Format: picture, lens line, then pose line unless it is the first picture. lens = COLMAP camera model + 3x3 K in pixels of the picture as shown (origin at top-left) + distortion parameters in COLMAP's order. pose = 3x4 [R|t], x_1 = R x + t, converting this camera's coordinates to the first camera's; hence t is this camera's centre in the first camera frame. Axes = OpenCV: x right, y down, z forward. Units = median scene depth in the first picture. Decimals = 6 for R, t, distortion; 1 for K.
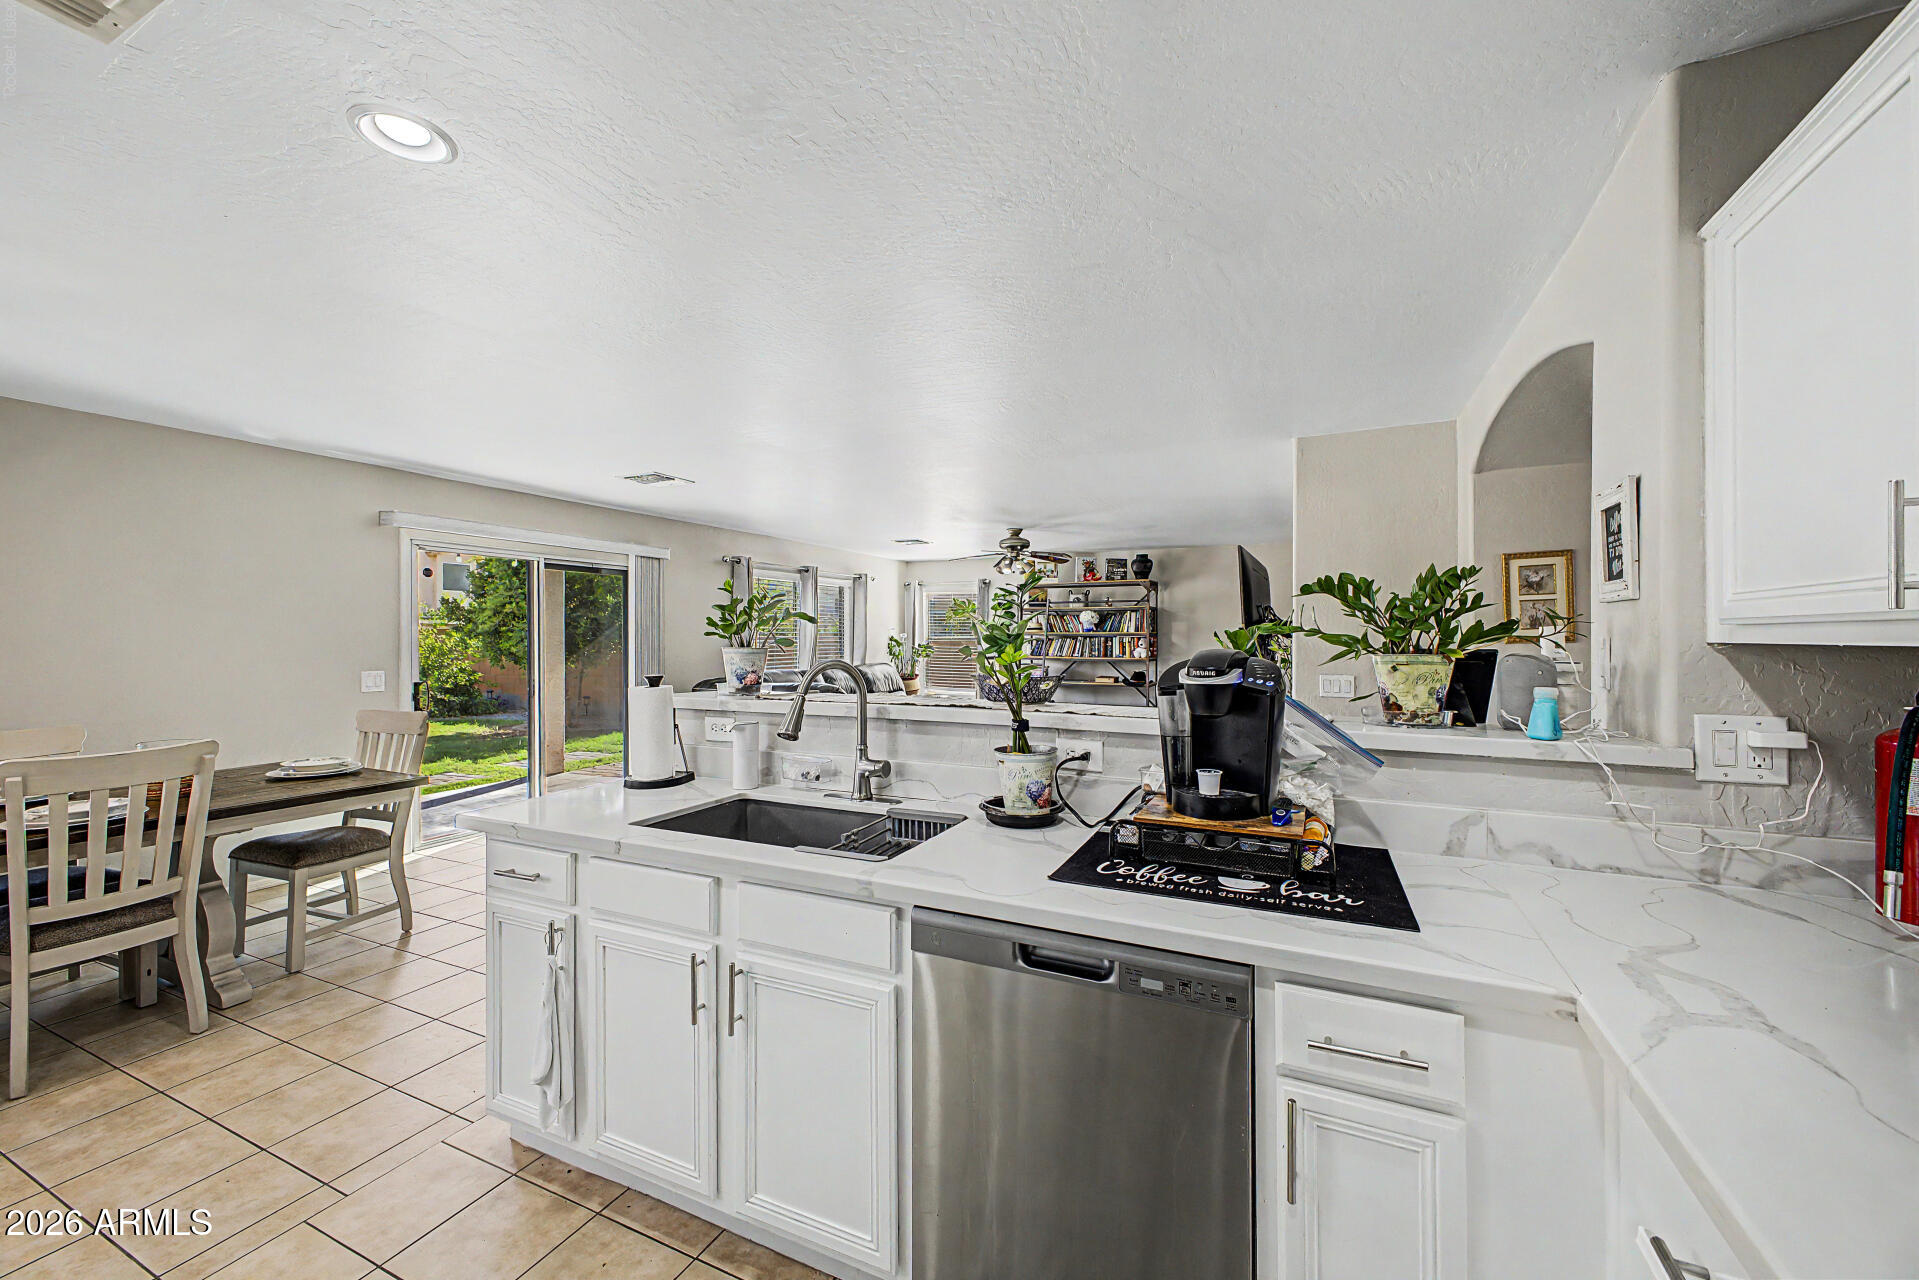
lens RADIAL K [[766.4, 0, 959.4], [0, 766.4, 635.1], [0, 0, 1]] dist [0.017554, -0.000501]
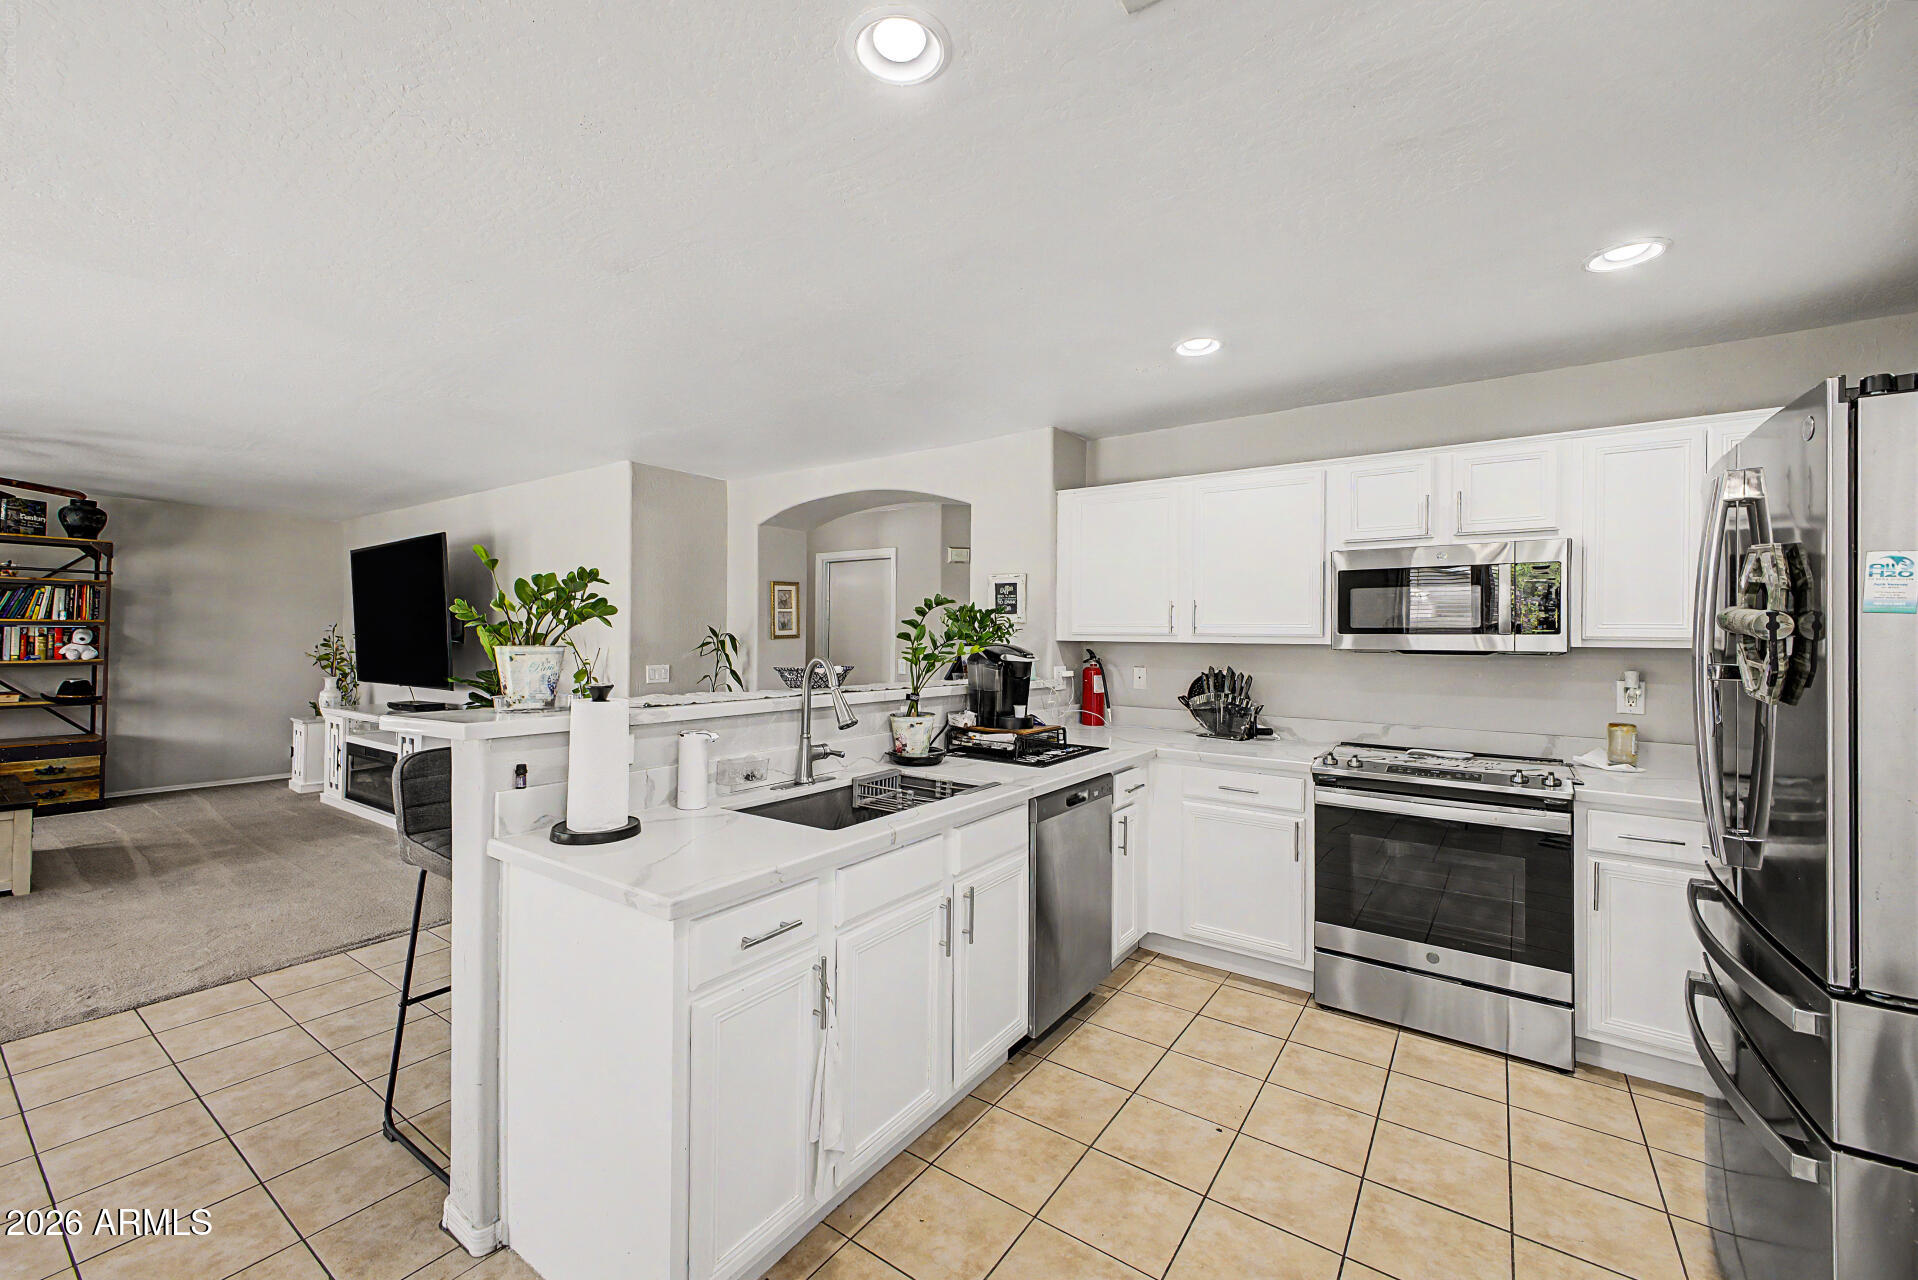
lens RADIAL K [[766.0, 0, 964.2], [0, 766.0, 634.2], [0, 0, 1]] dist [0.017554, -0.000501]
pose [[0.150362, 0.005979, 0.988613, -0.305595], [-0.013448, 0.999902, -0.004002, 0.000834], [-0.988540, -0.012693, 0.150427, 0.160084]]
